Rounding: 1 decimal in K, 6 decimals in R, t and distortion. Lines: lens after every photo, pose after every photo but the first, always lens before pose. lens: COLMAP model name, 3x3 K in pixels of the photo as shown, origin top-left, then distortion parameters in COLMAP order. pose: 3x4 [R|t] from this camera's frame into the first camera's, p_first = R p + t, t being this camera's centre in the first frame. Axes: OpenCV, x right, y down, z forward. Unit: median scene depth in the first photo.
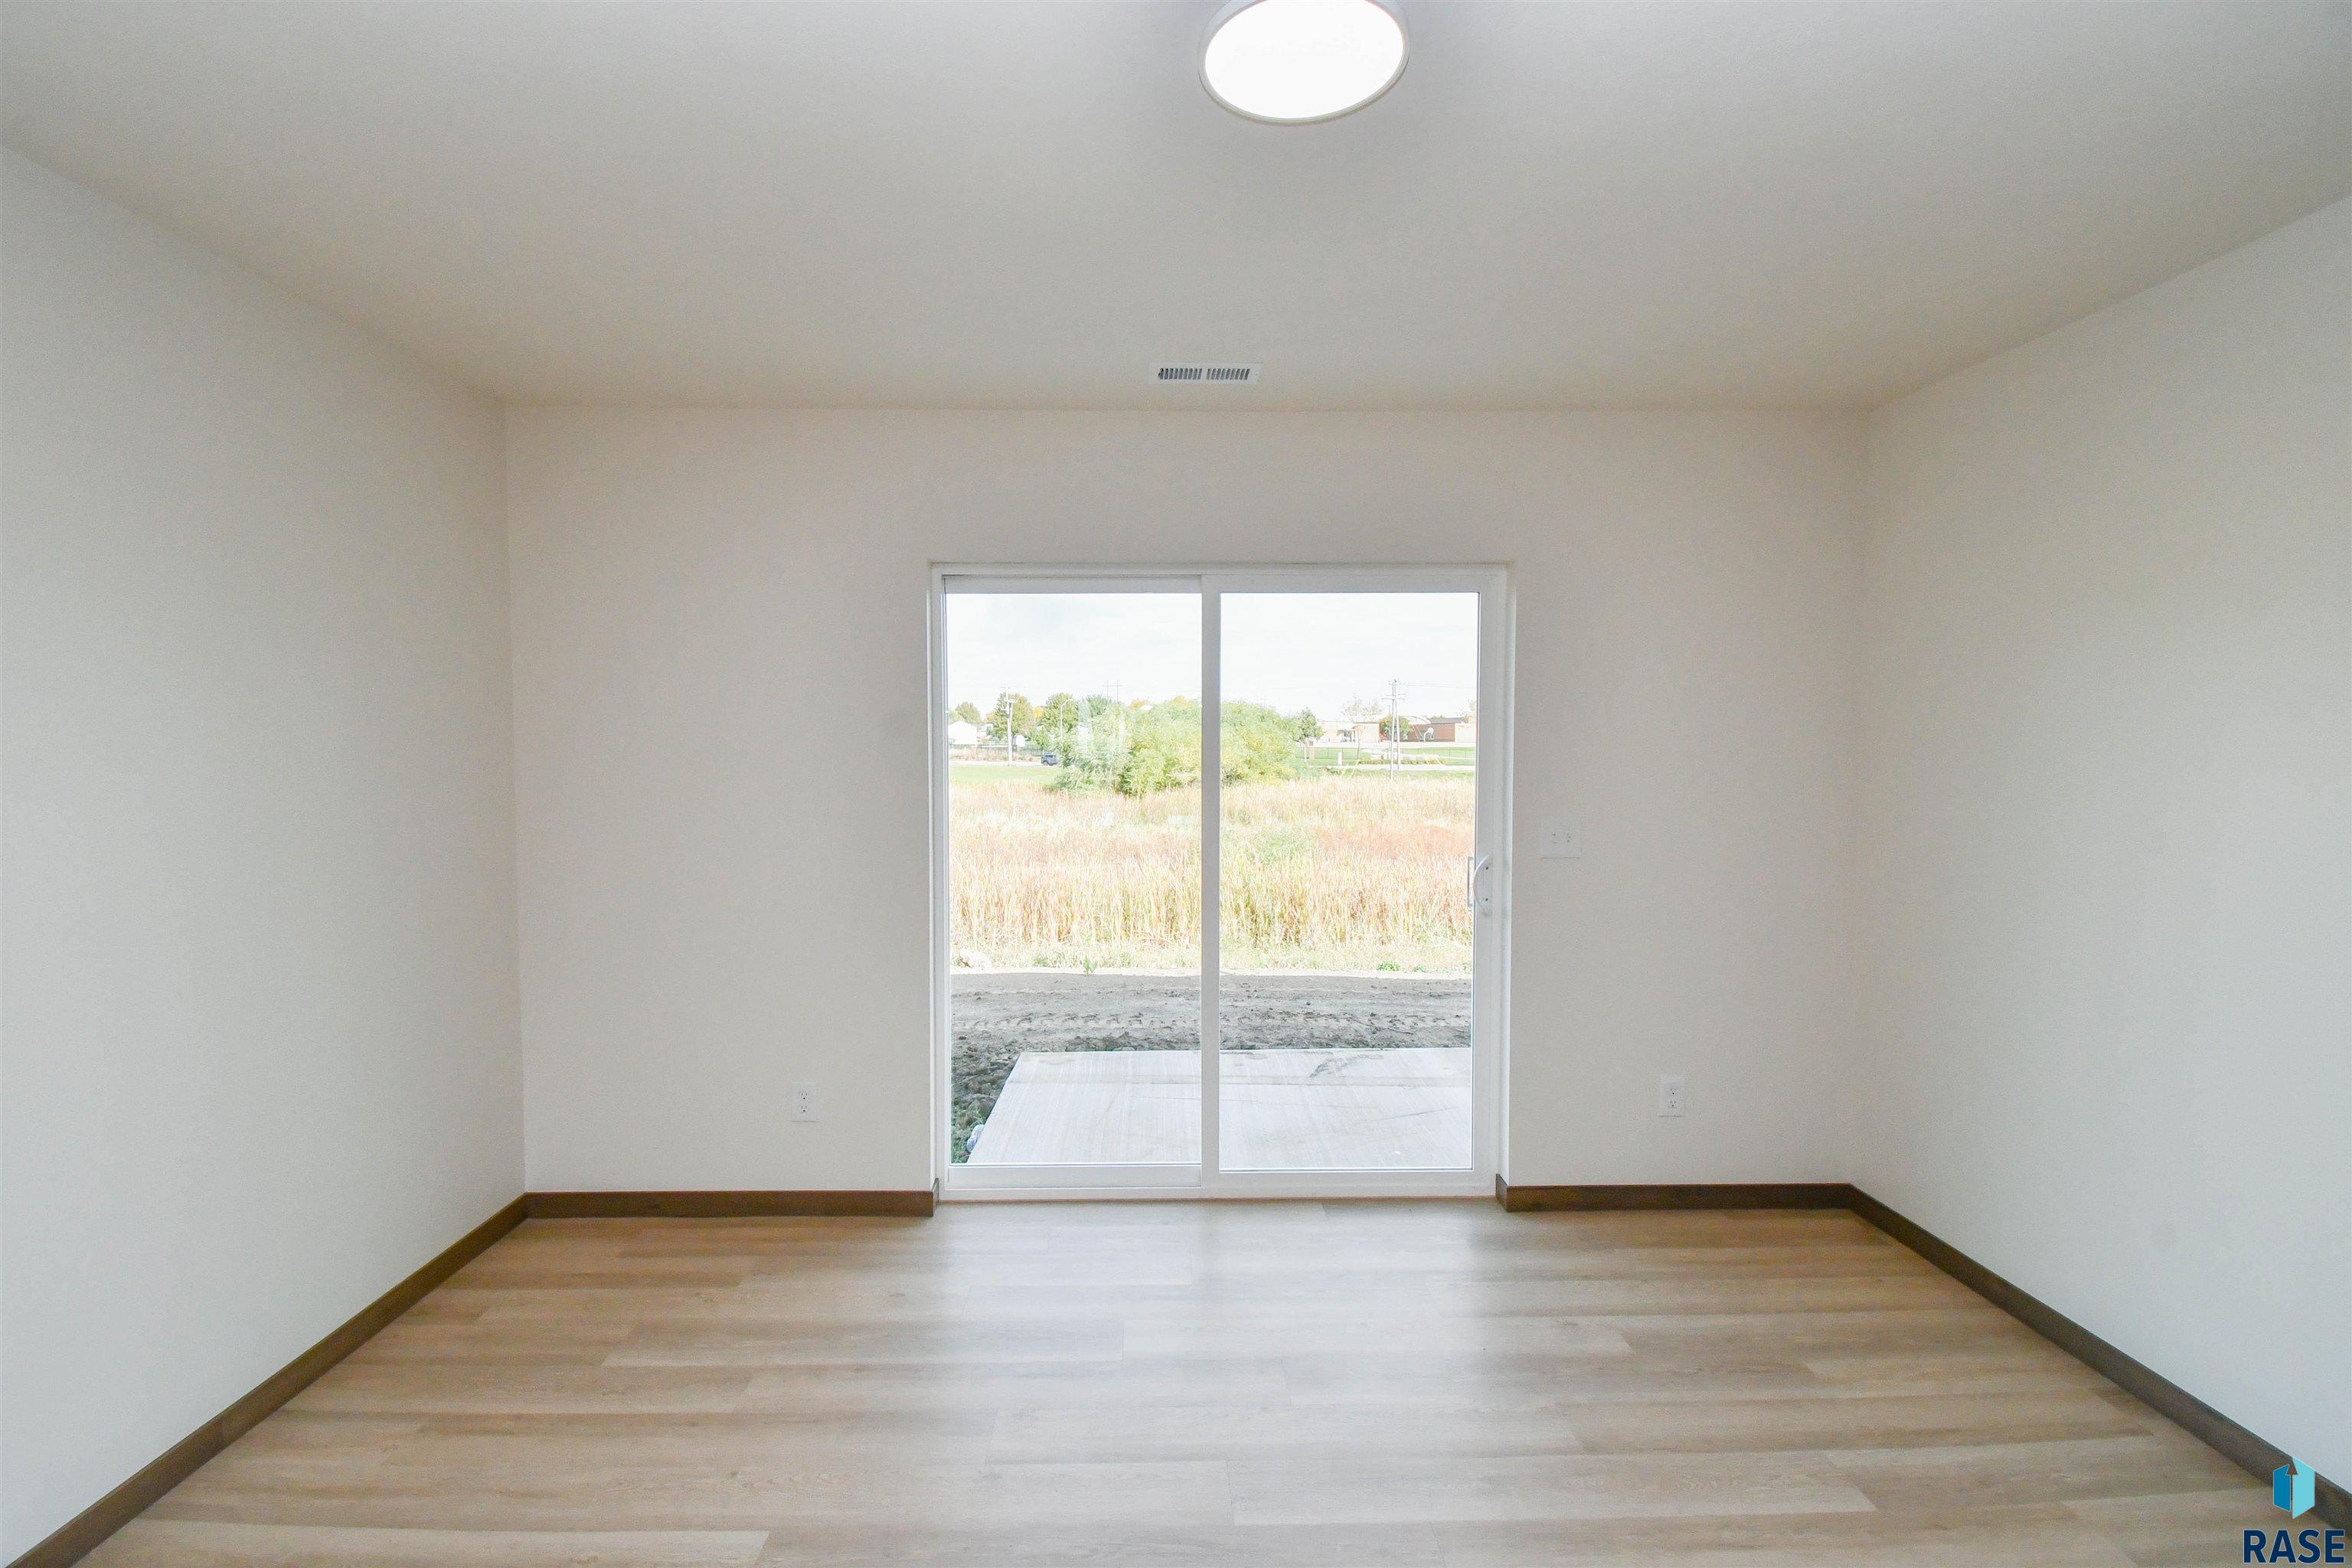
lens RADIAL K [[1060.4, 0, 1176.0], [0, 1060.4, 784.0], [0, 0, 1]] dist [0.013423, -0.027609]
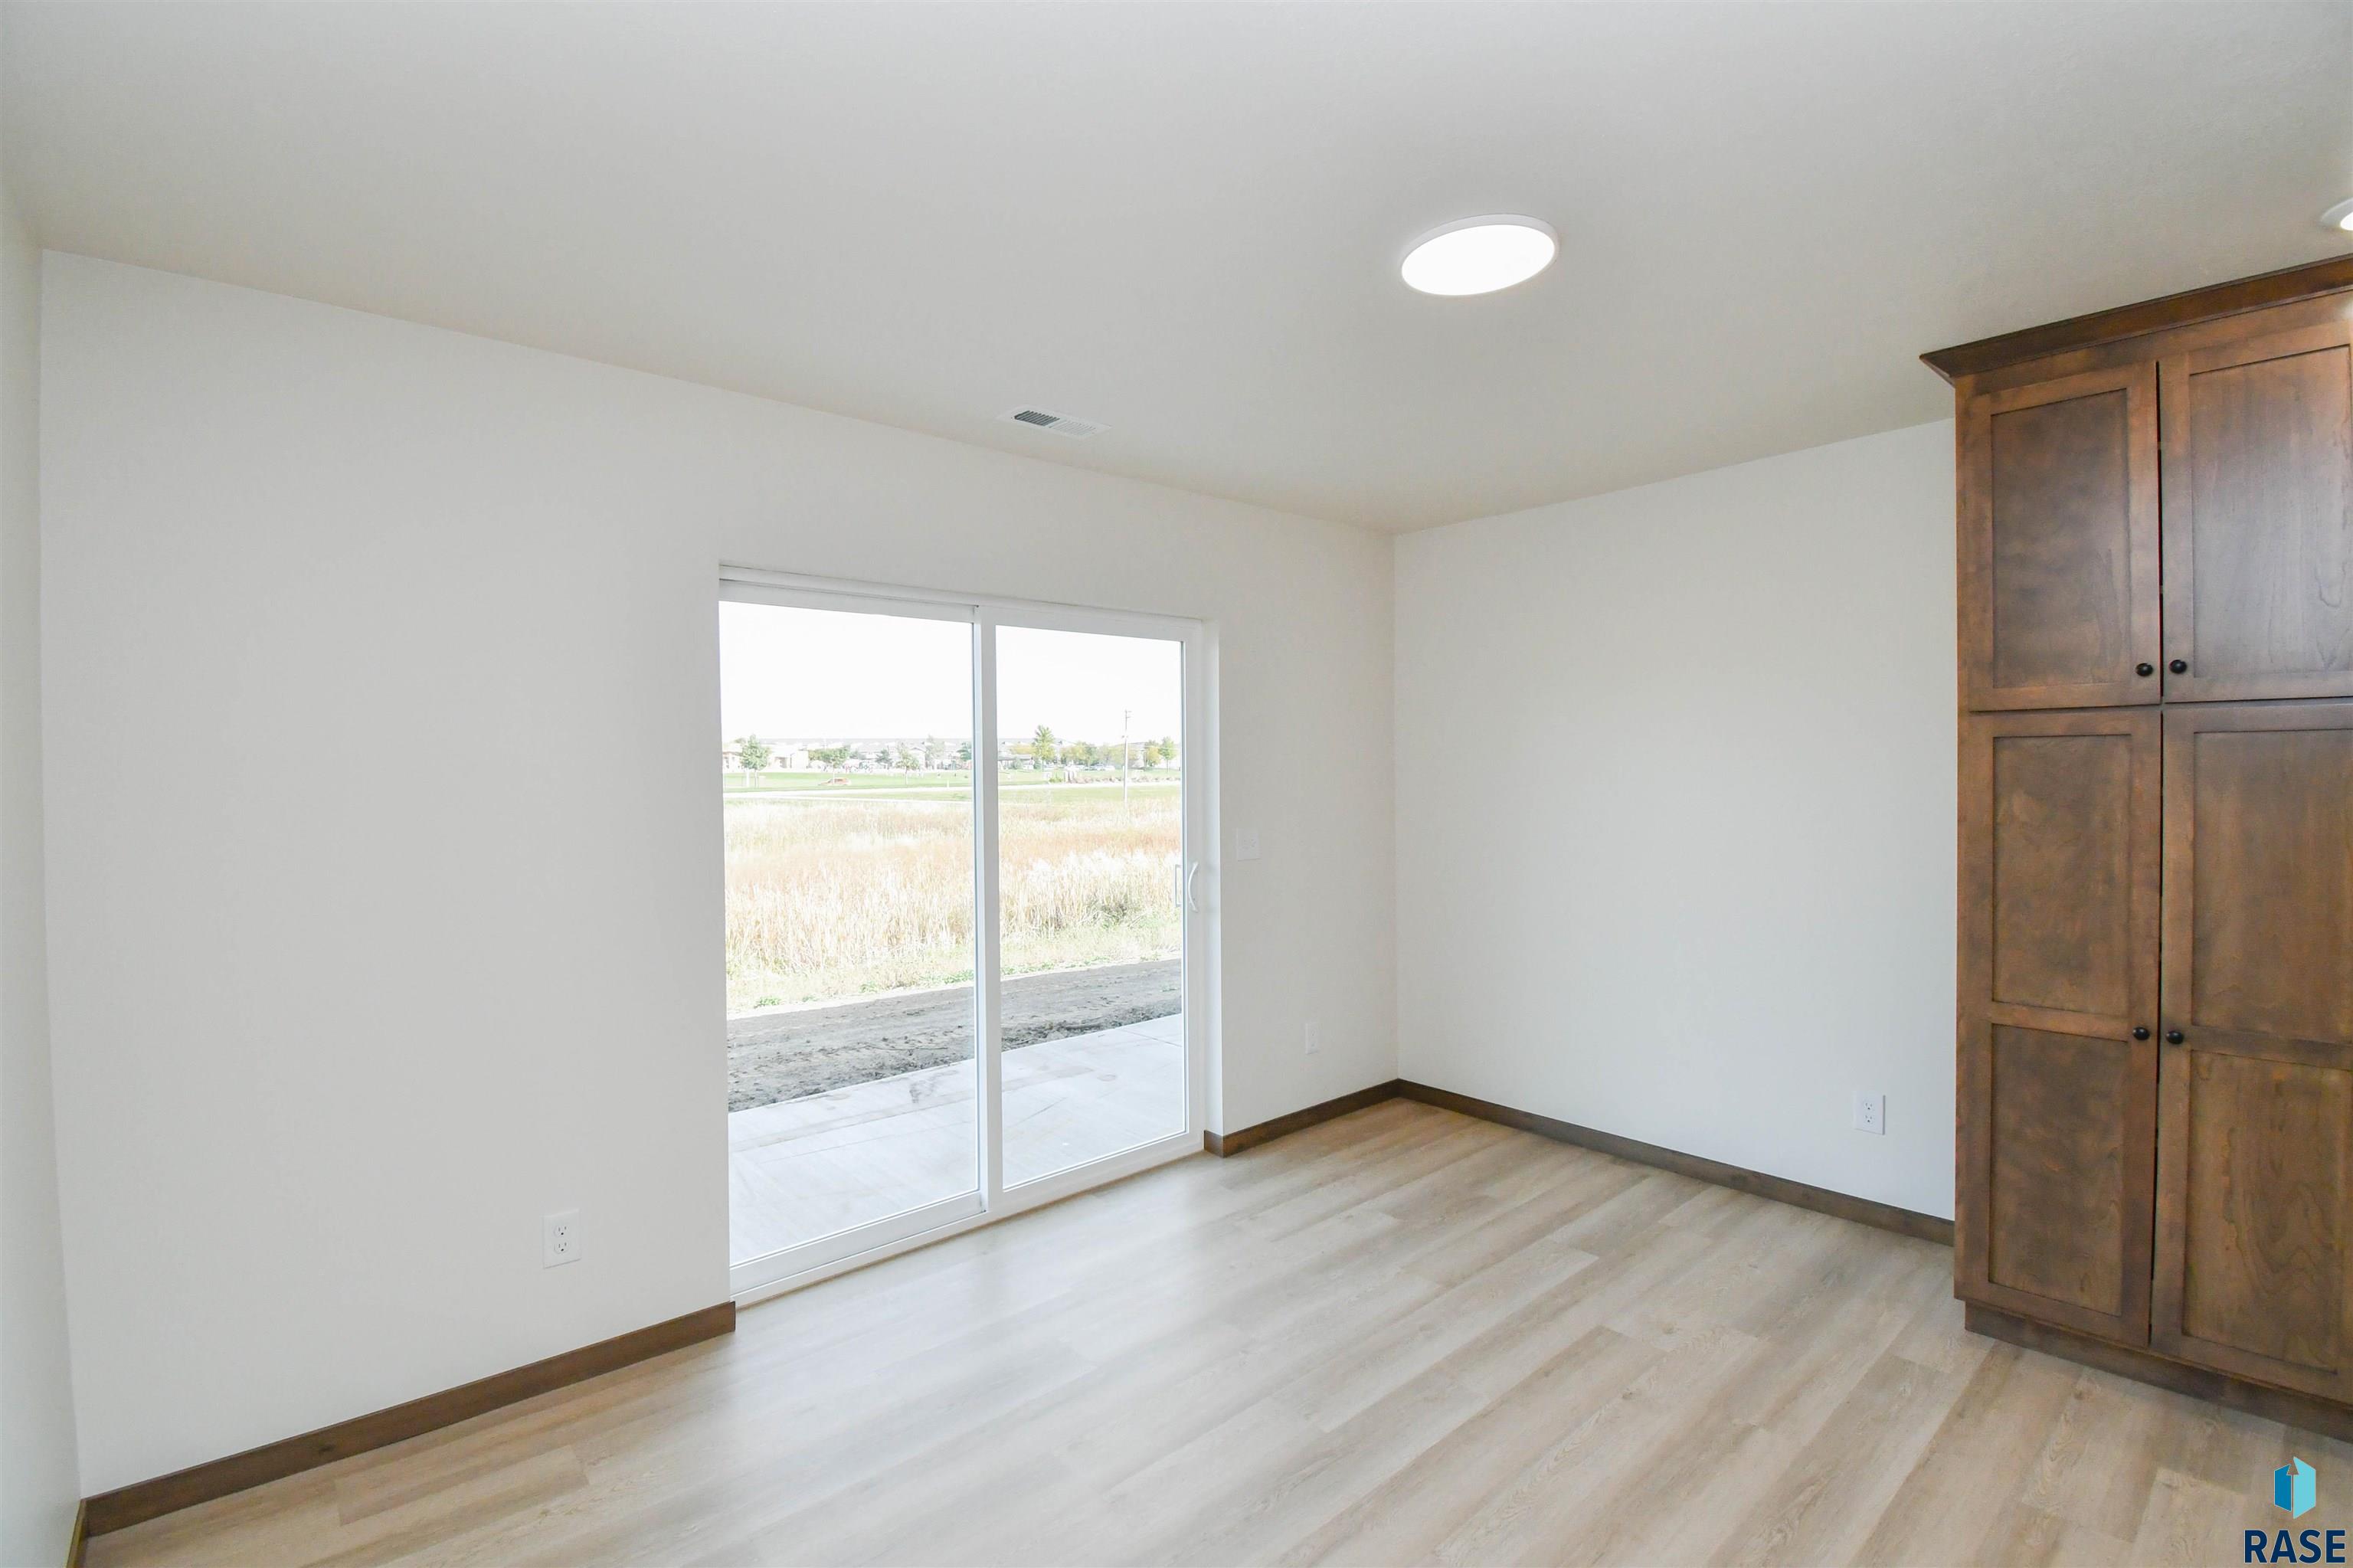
lens RADIAL K [[1046.4, 0, 1165.8], [0, 1046.4, 780.1], [0, 0, 1]] dist [0.001970, -0.018225]
pose [[0.771733, -0.020203, 0.635626, -0.504627], [0.037674, 0.999192, -0.013982, -0.009726], [-0.634830, 0.034737, 0.771871, 0.121547]]
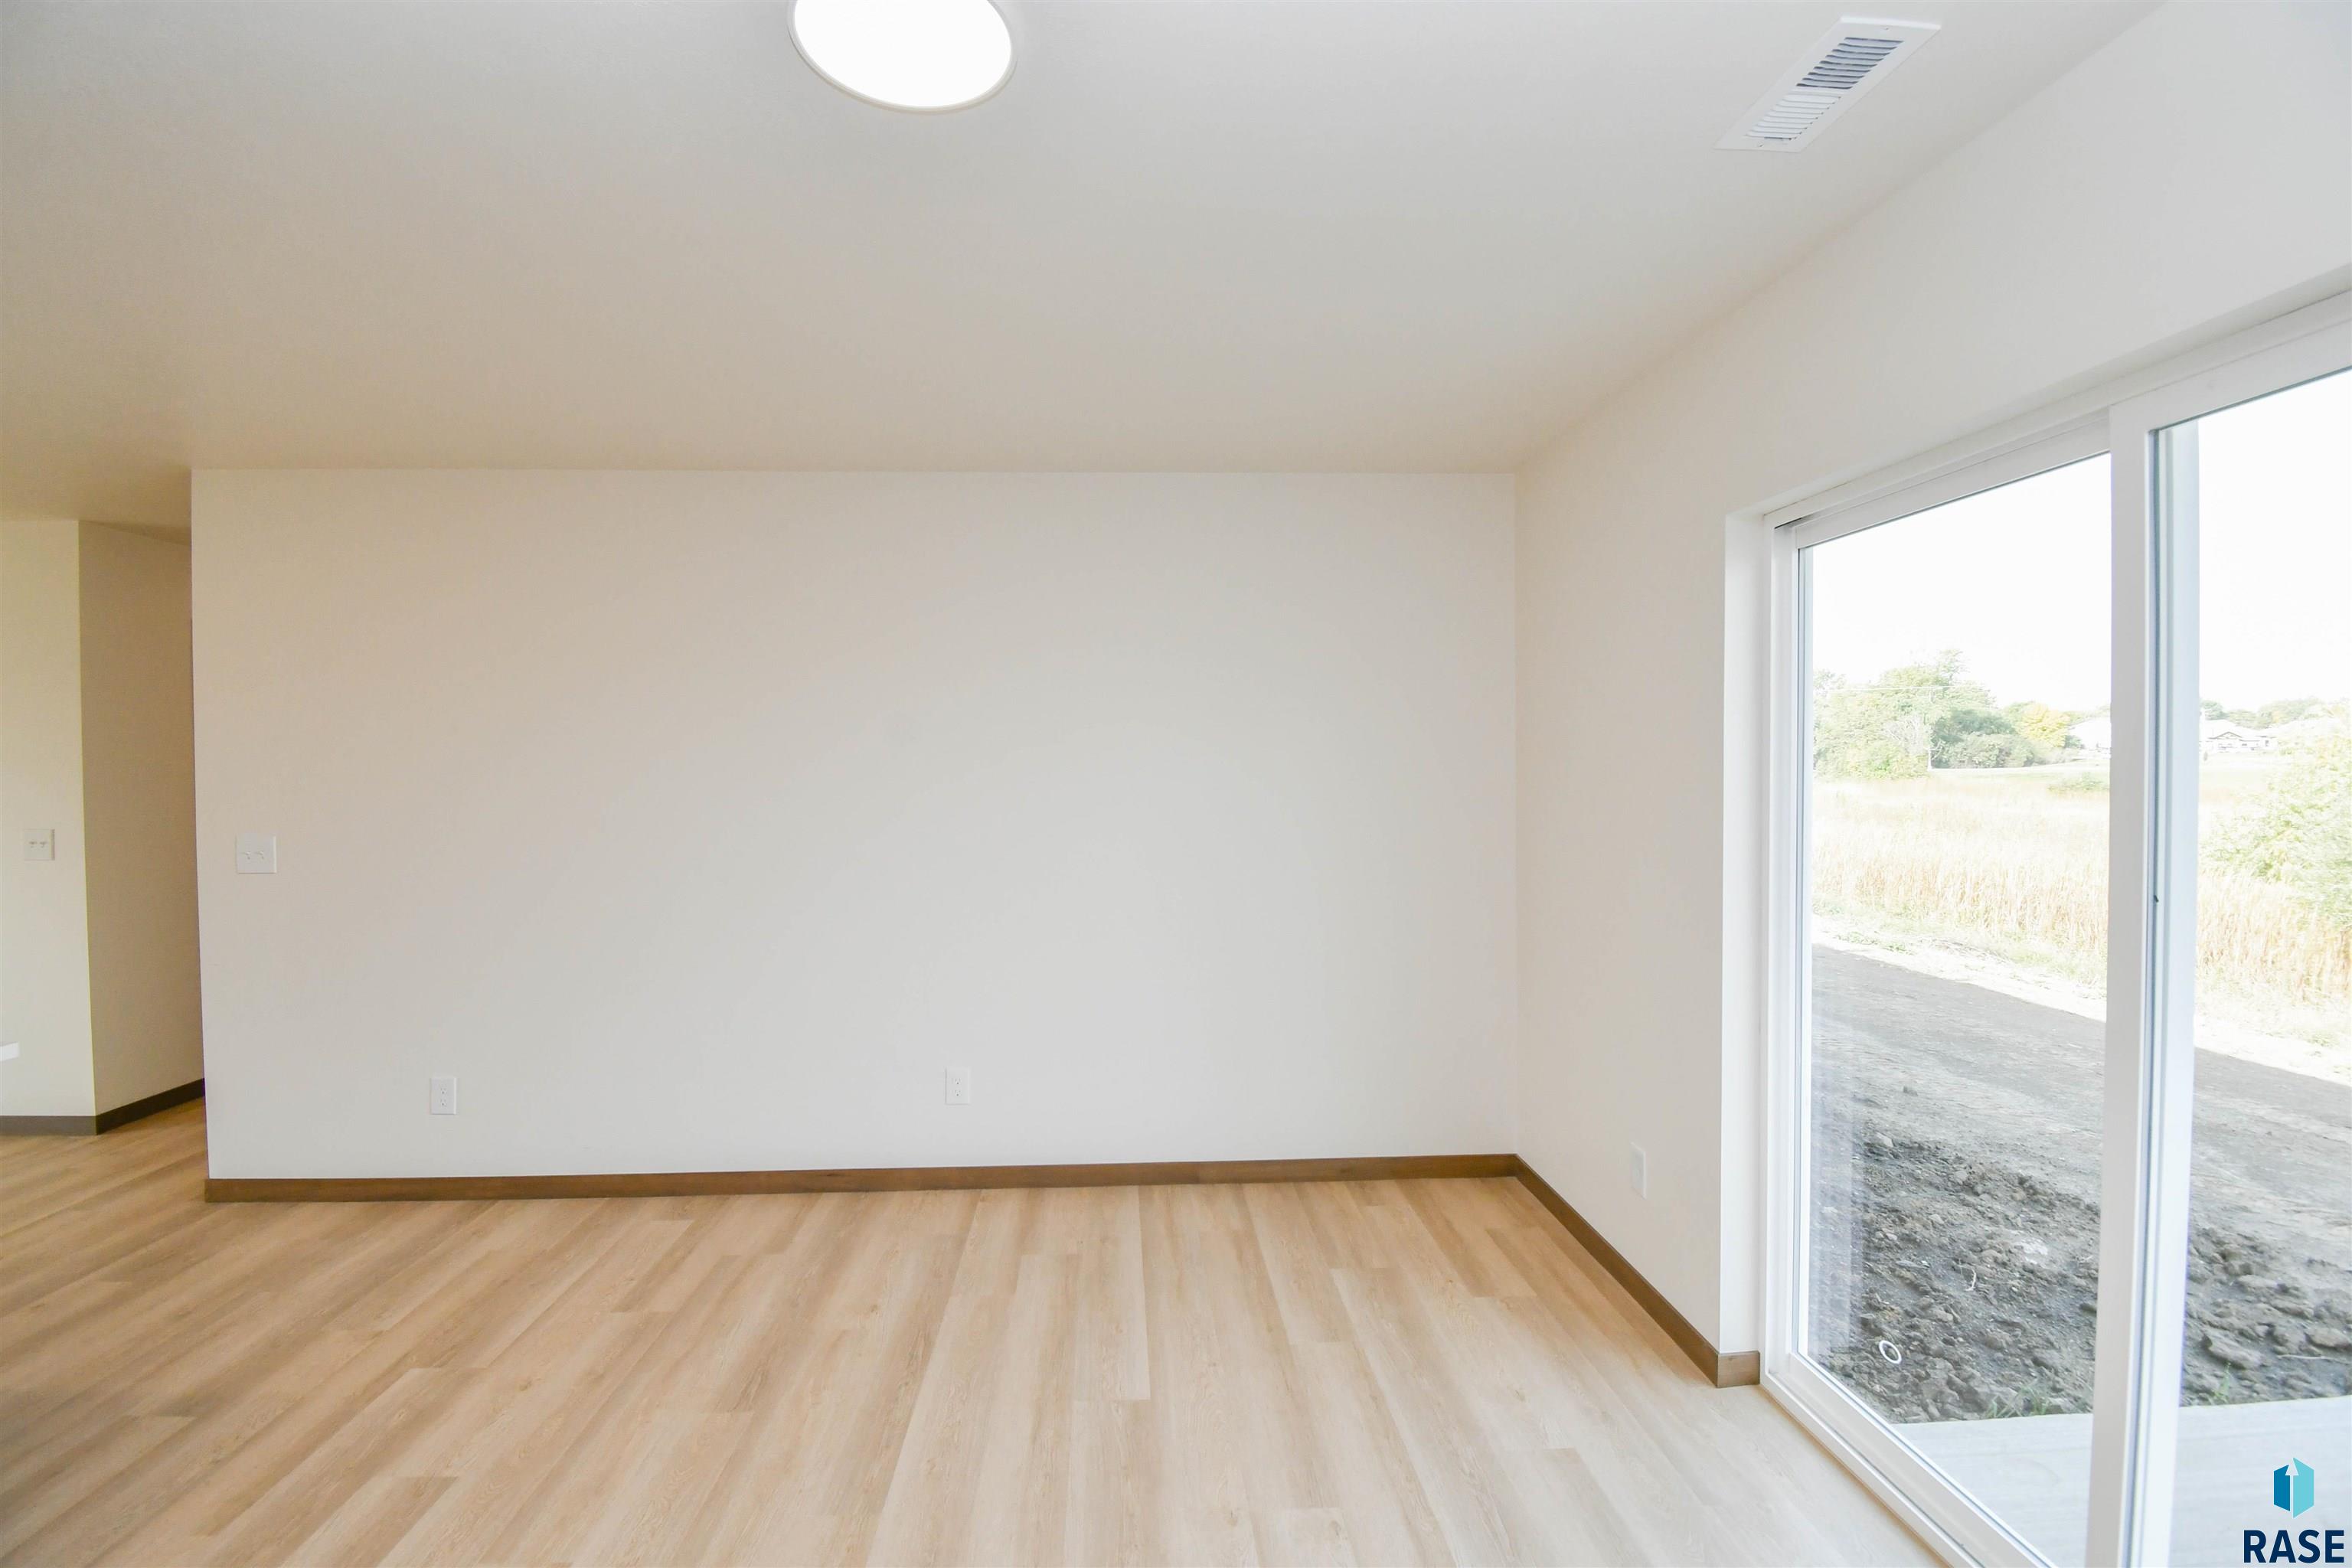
lens RADIAL K [[1045.9, 0, 1165.3], [0, 1045.9, 780.1], [0, 0, 1]] dist [0.001970, -0.018225]
pose [[0.028824, 0.017206, -0.999436, 0.506266], [-0.041712, 0.999002, 0.015996, -0.019333], [0.998714, 0.041227, 0.029513, 0.590203]]
